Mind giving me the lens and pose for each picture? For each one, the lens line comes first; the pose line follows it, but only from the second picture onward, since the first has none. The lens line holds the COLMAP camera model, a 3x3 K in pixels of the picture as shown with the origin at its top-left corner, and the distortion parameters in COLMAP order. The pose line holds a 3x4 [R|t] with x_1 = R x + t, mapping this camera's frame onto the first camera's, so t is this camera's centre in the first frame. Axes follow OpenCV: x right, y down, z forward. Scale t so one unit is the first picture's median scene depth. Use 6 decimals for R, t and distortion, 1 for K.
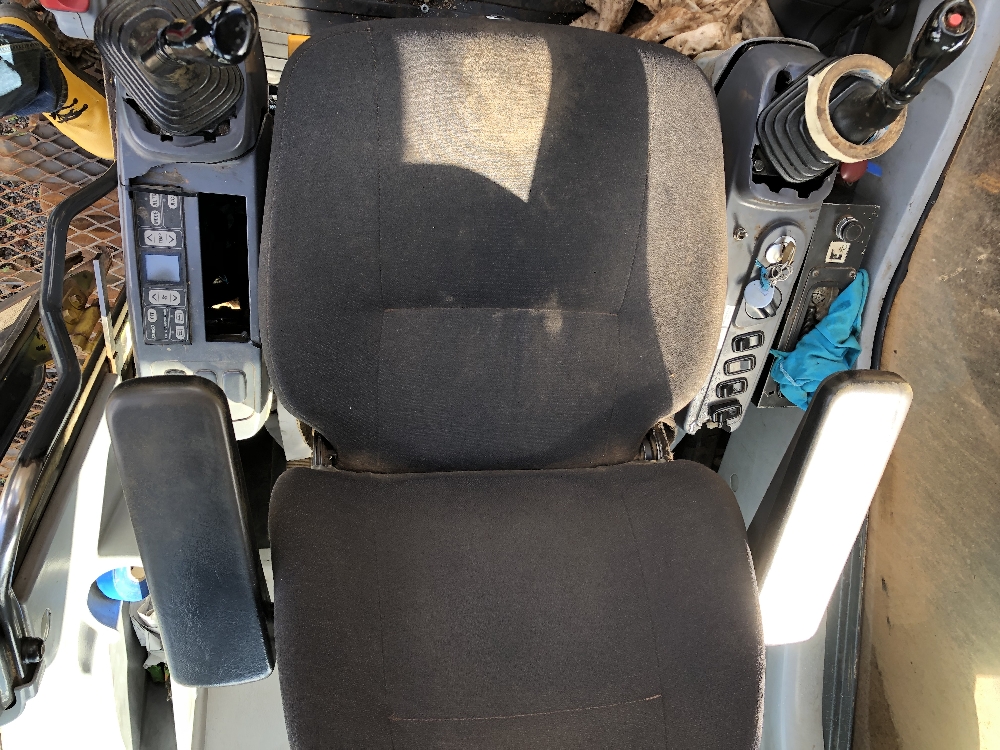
lens RADIAL K [[816.0, 0, 500.0], [0, 816.0, 375.0], [0, 0, 1]] dist [0.002743, 0.004487]
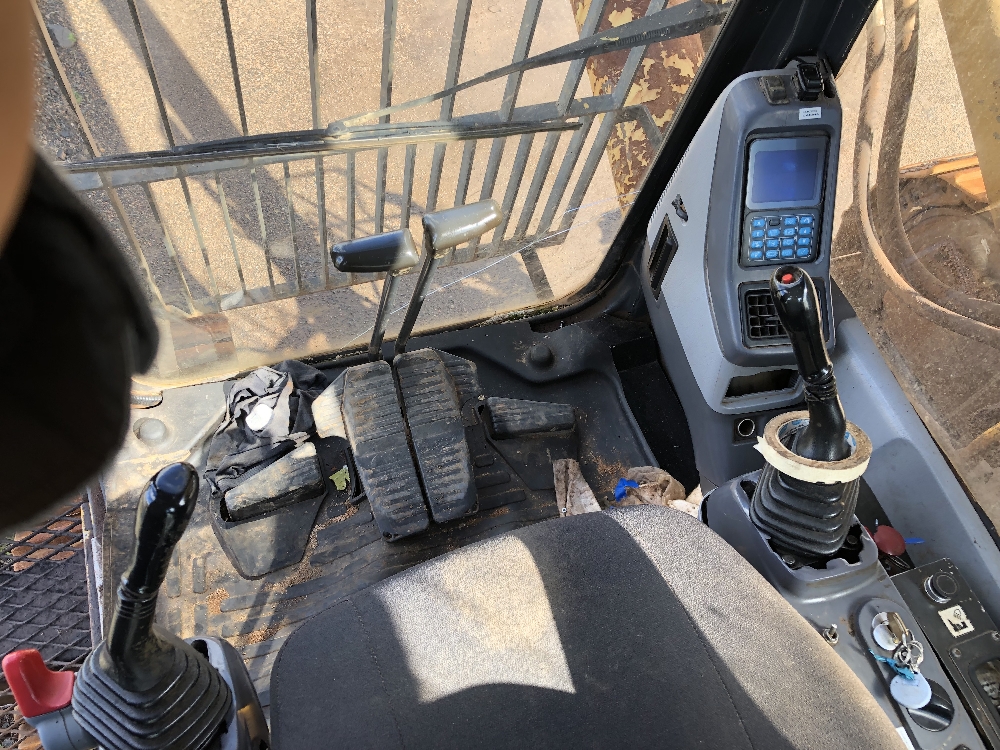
lens RADIAL K [[816.0, 0, 500.0], [0, 816.0, 375.0], [0, 0, 1]] dist [0.002743, 0.004487]
pose [[0.896615, -0.412326, 0.161457, -0.036044], [0.344534, 0.420546, -0.839308, 0.314682], [0.278169, 0.808163, 0.519128, 0.269512]]
